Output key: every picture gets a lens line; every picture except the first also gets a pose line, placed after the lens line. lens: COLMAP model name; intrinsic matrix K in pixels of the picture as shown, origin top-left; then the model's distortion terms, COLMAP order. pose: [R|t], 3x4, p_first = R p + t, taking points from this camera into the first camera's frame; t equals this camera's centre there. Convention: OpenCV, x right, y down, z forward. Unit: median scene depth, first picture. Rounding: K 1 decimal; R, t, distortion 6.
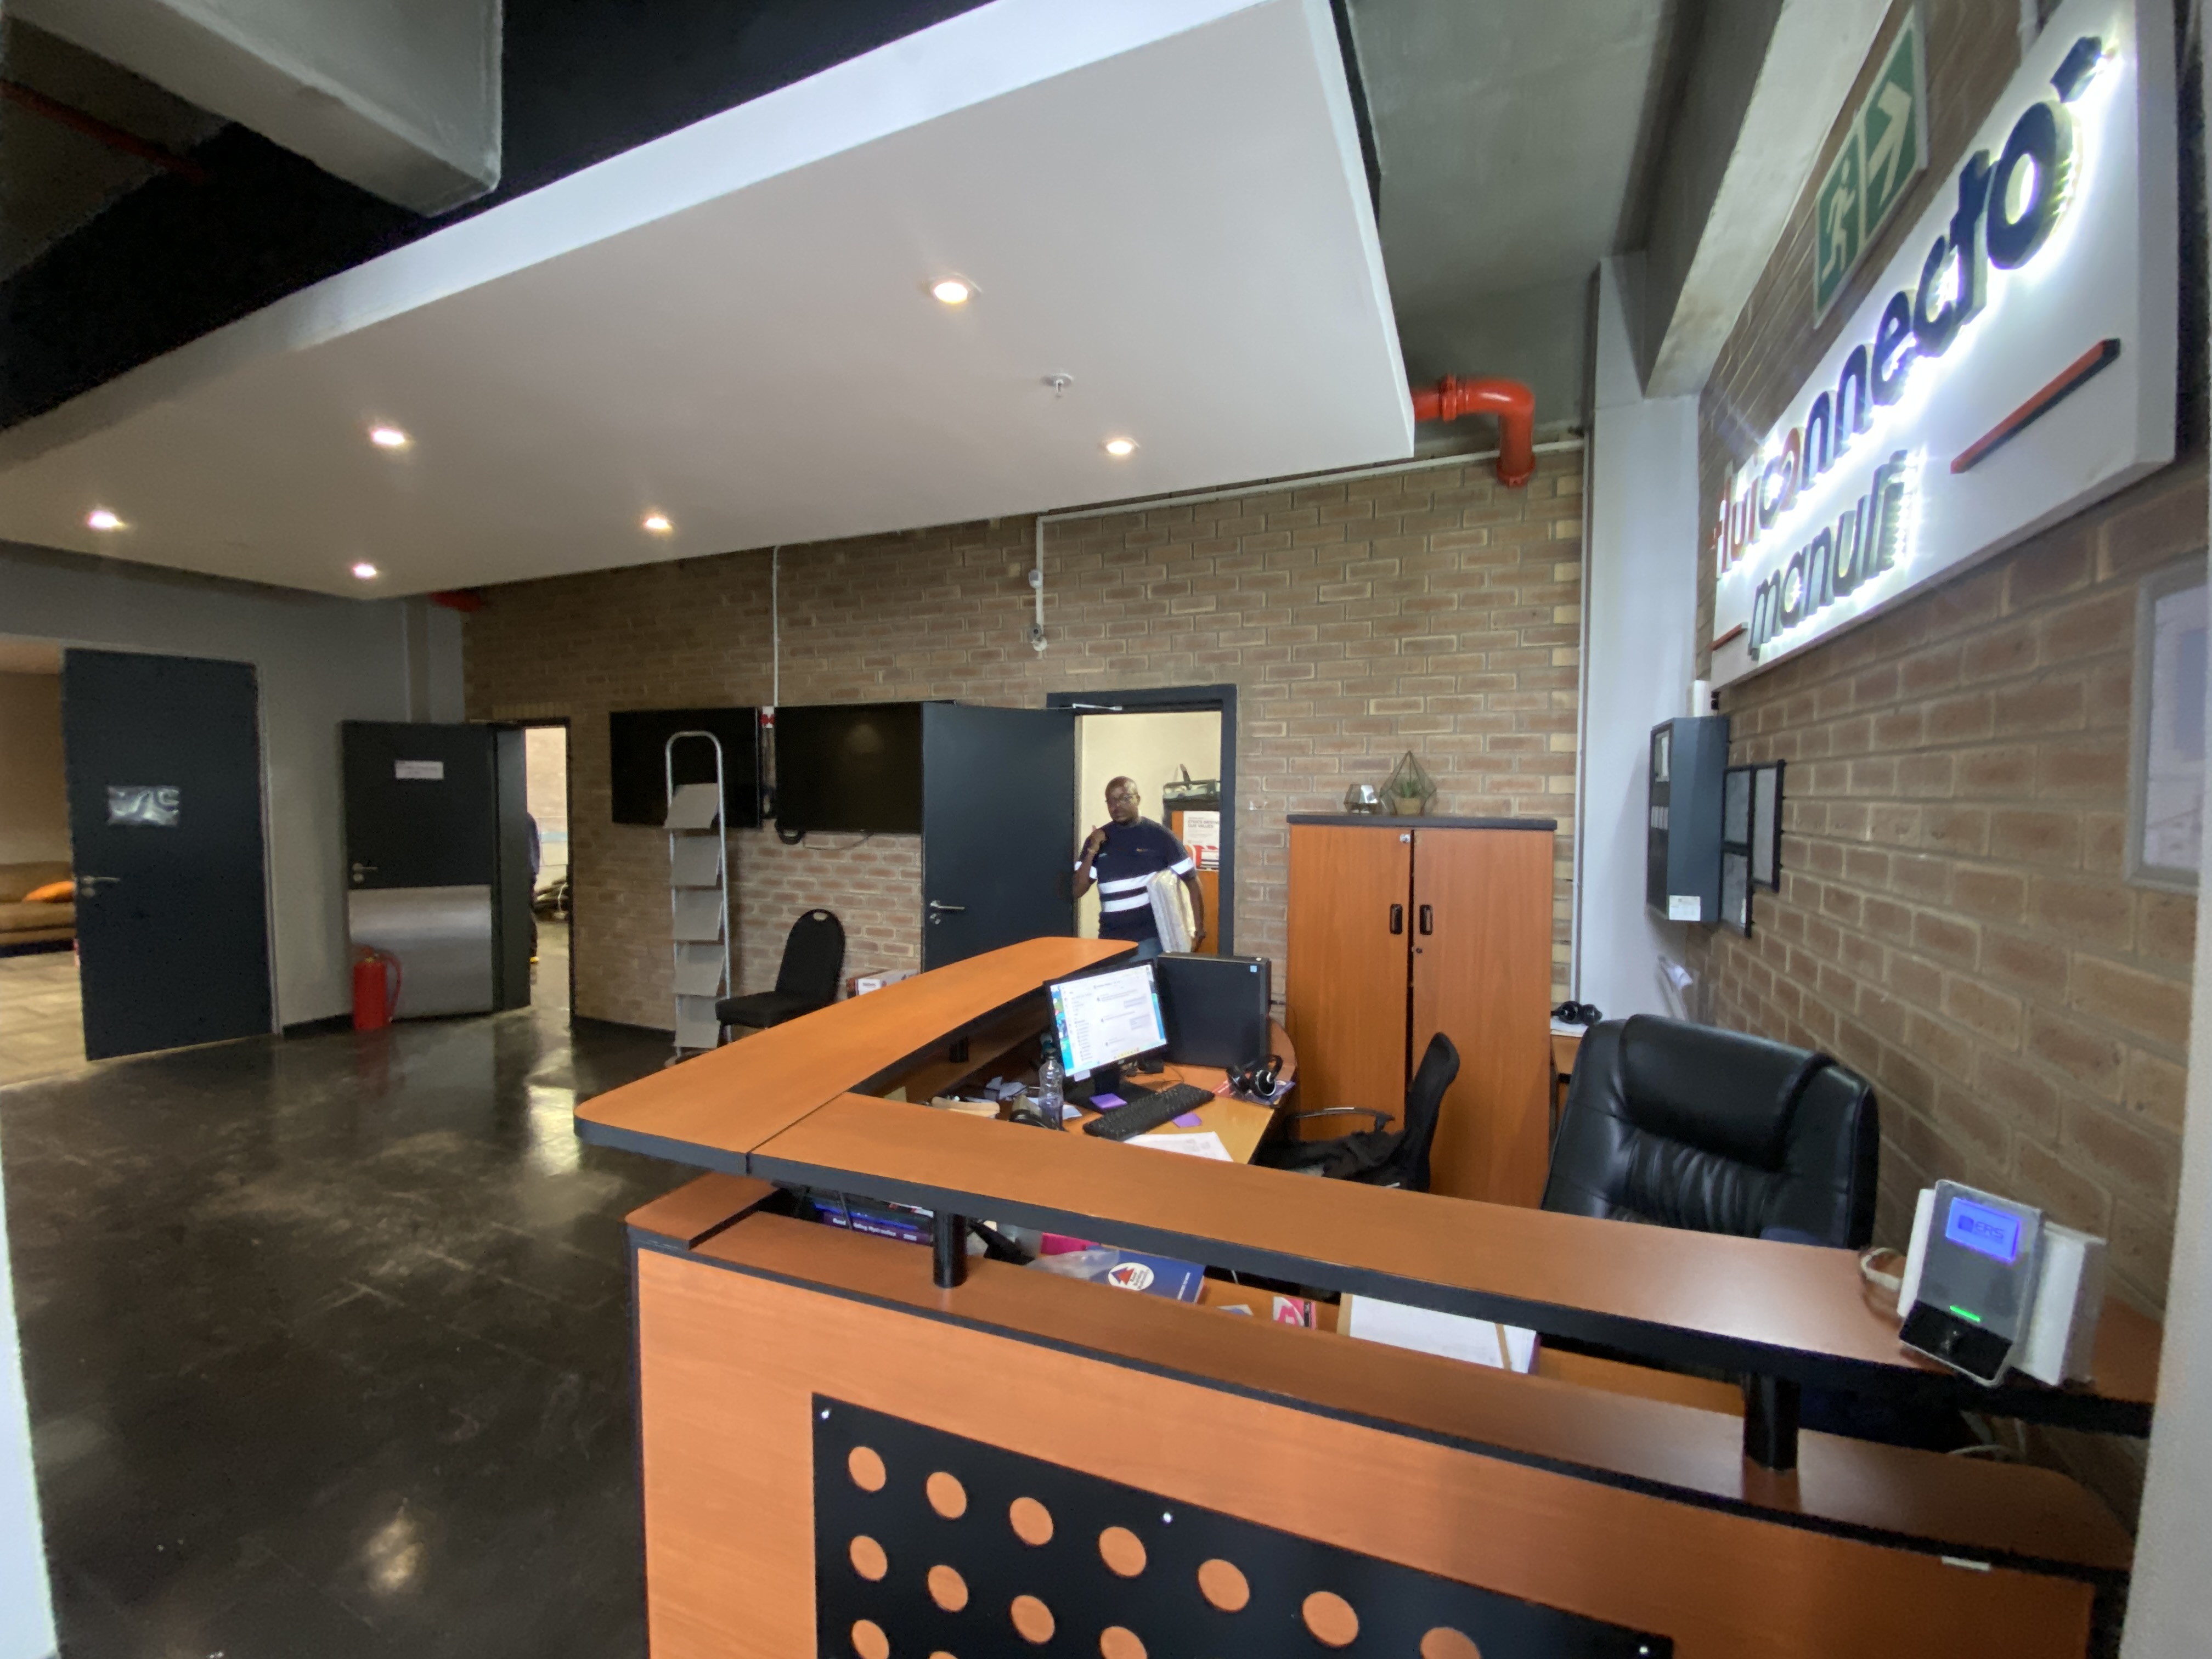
lens RADIAL K [[920.3, 0, 1080.7], [0, 920.3, 814.8], [0, 0, 1]] dist [0.023323, -0.016420]
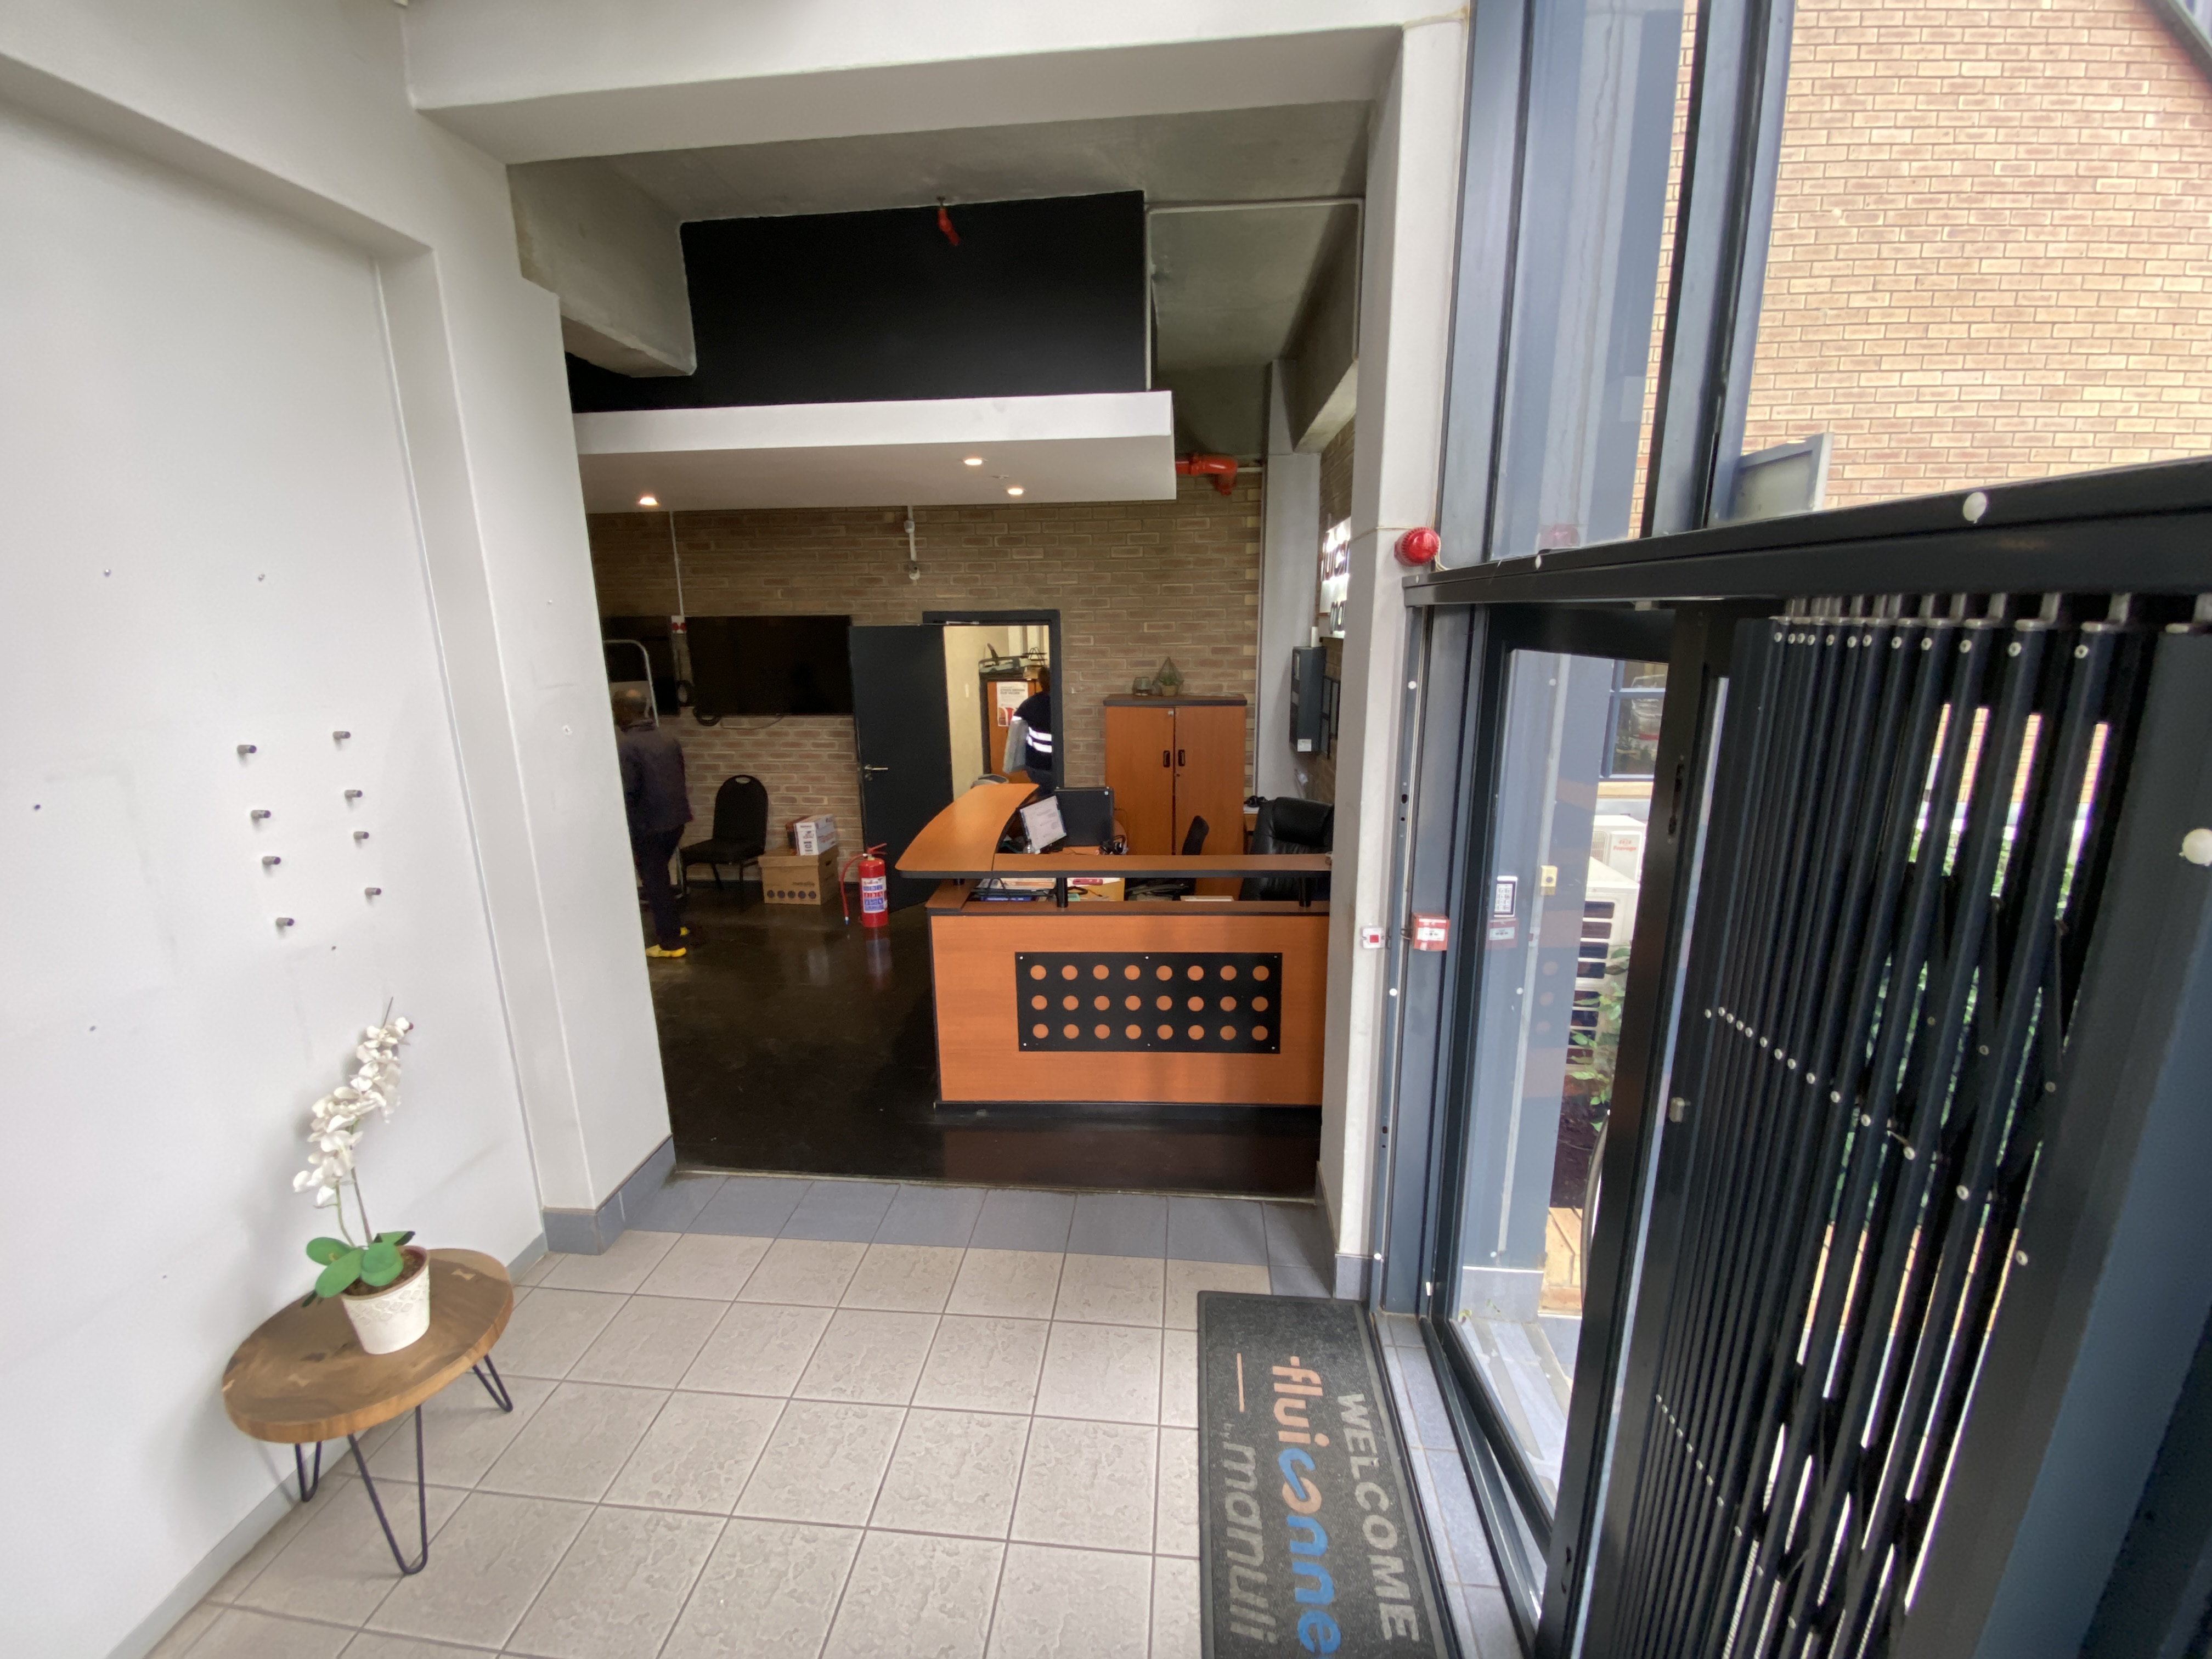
lens RADIAL K [[920.3, 0, 1109.8], [0, 920.3, 839.7], [0, 0, 1]] dist [0.023323, -0.016420]
pose [[0.942051, -0.097278, 0.321057, -0.283379], [0.027328, 0.976106, 0.215568, -0.097839], [-0.334356, -0.194302, 0.922200, -0.516462]]
